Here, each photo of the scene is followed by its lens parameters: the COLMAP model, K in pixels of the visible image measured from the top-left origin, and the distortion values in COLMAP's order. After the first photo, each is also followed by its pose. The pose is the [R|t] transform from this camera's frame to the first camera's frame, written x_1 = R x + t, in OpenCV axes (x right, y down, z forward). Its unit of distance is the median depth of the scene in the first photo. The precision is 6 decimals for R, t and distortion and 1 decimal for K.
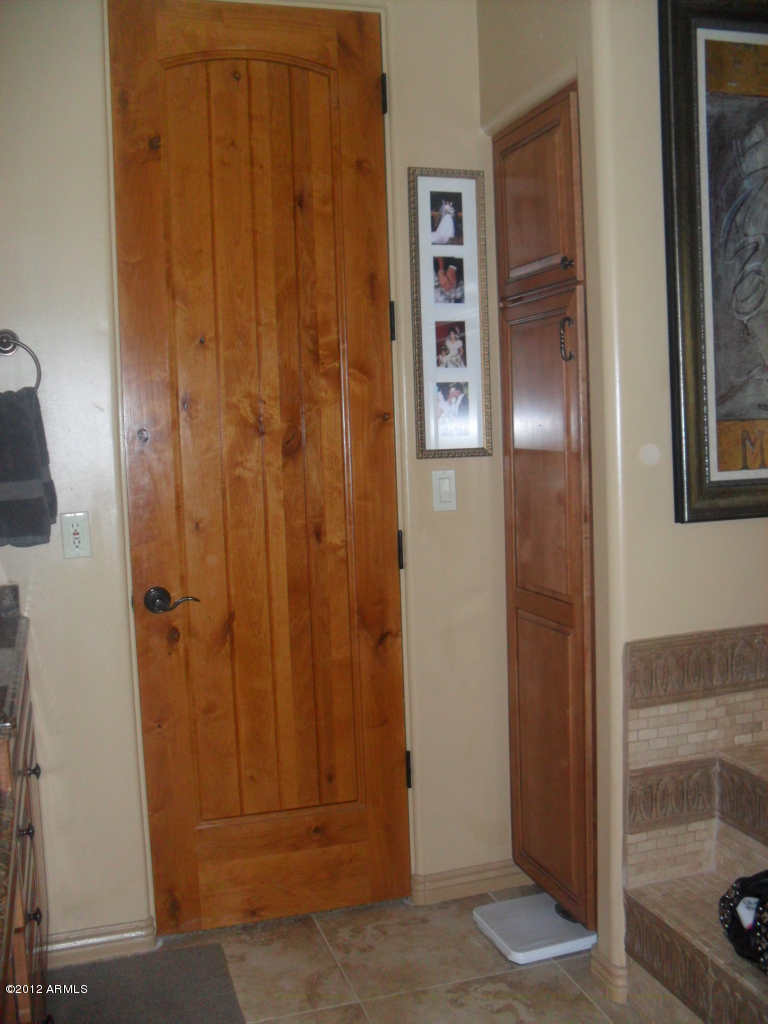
lens RADIAL K [[1067.1, 0, 383.8], [0, 1067.1, 497.4], [0, 0, 1]] dist [-0.209392, 0.285790]
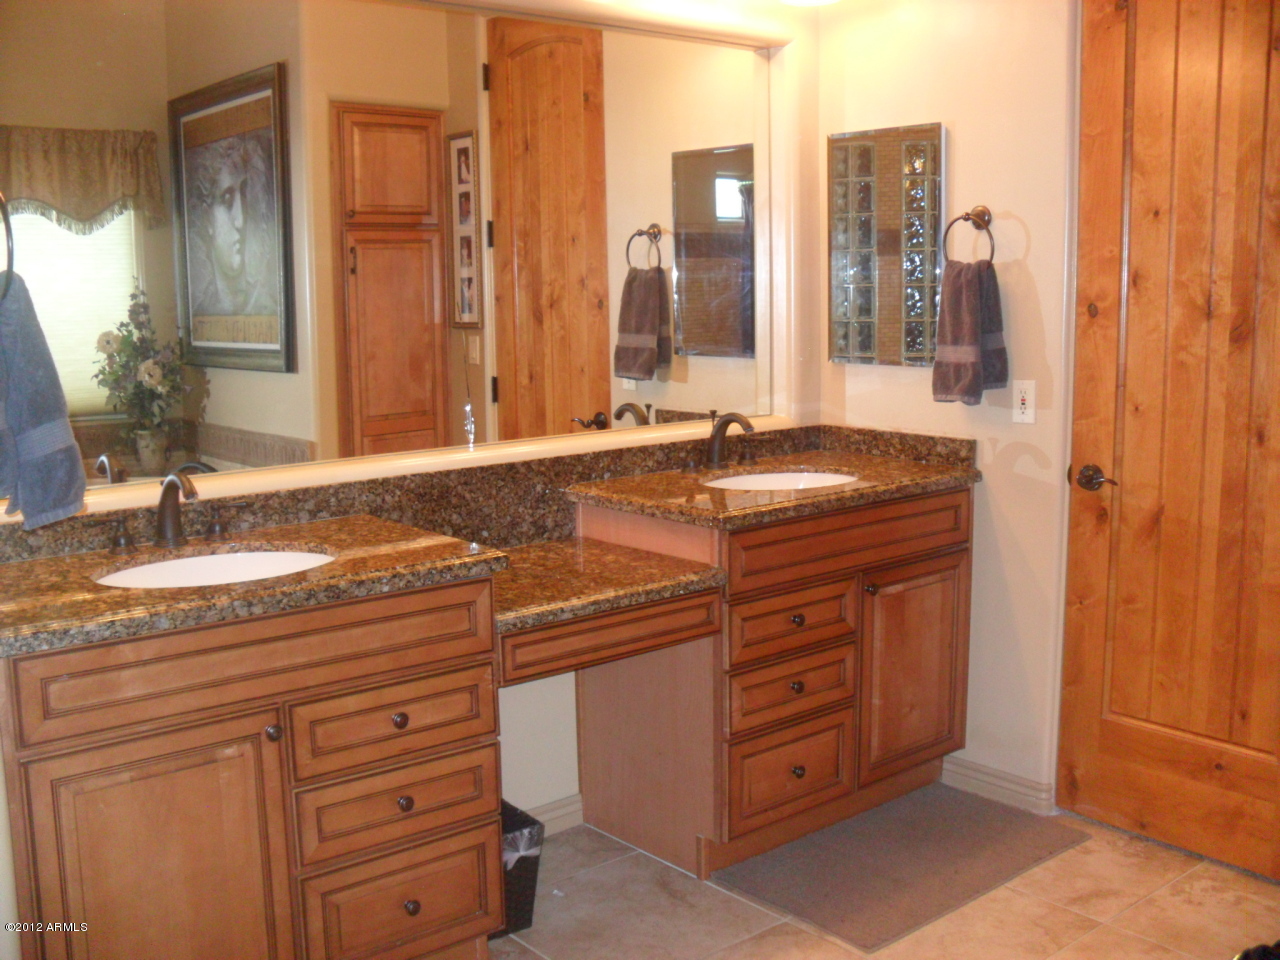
lens RADIAL K [[1333.9, 0, 629.6], [0, 1333.9, 484.7], [0, 0, 1]] dist [-0.209392, 0.285790]
pose [[0.387039, 0.173807, -0.905534, 0.717342], [-0.065180, 0.984774, 0.161157, -0.064435], [0.919757, -0.003352, 0.392474, 0.114749]]
